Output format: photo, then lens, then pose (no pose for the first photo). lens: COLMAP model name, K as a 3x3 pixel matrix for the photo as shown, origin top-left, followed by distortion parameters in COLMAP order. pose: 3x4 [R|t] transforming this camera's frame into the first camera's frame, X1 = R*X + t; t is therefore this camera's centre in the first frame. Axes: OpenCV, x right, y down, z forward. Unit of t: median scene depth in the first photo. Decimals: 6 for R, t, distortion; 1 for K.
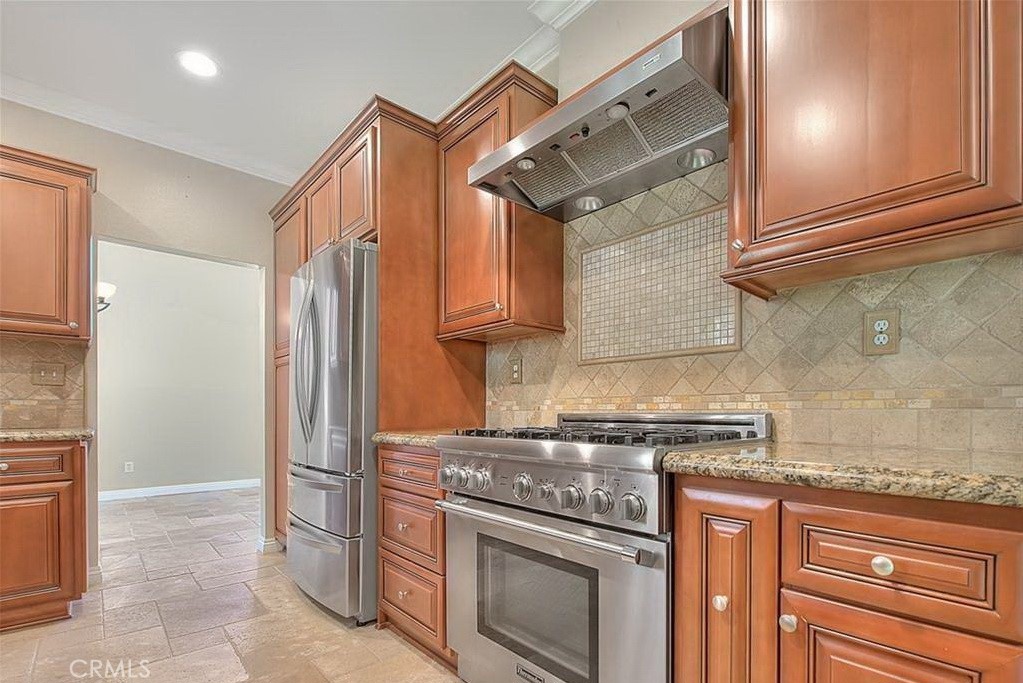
lens RADIAL K [[475.1, 0, 549.6], [0, 475.1, 416.3], [0, 0, 1]] dist [-0.002793, -0.000841]
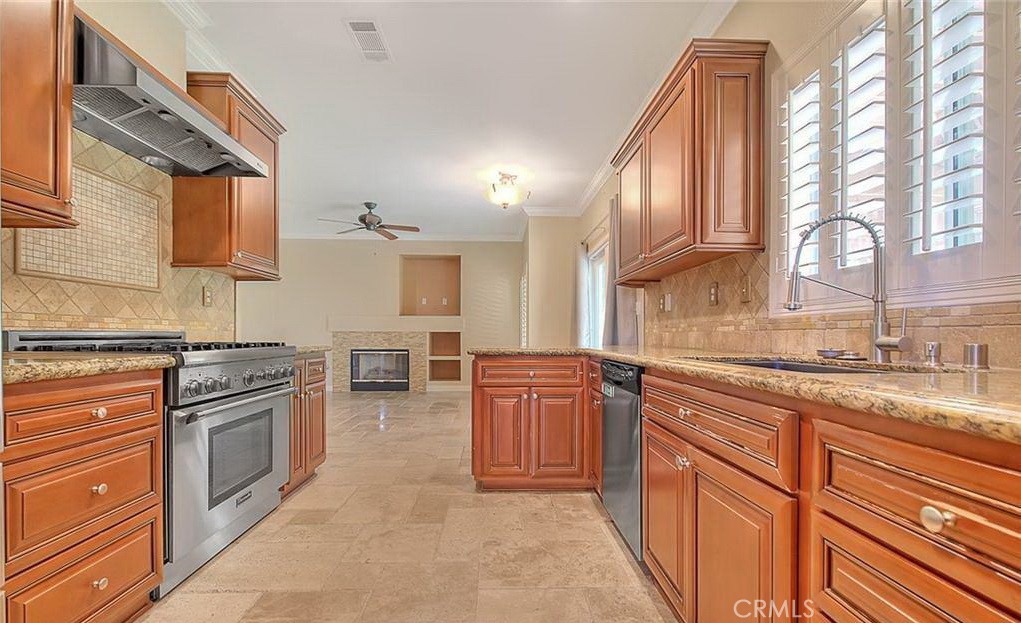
lens RADIAL K [[450.2, 0, 513.3], [0, 450.2, 341.3], [0, 0, 1]] dist [0.000144, -0.000209]
pose [[-0.748592, -0.013114, 0.662901, -1.193811], [-0.001672, 0.999839, 0.017891, -0.002814], [-0.663029, 0.012284, -0.748493, 1.069618]]
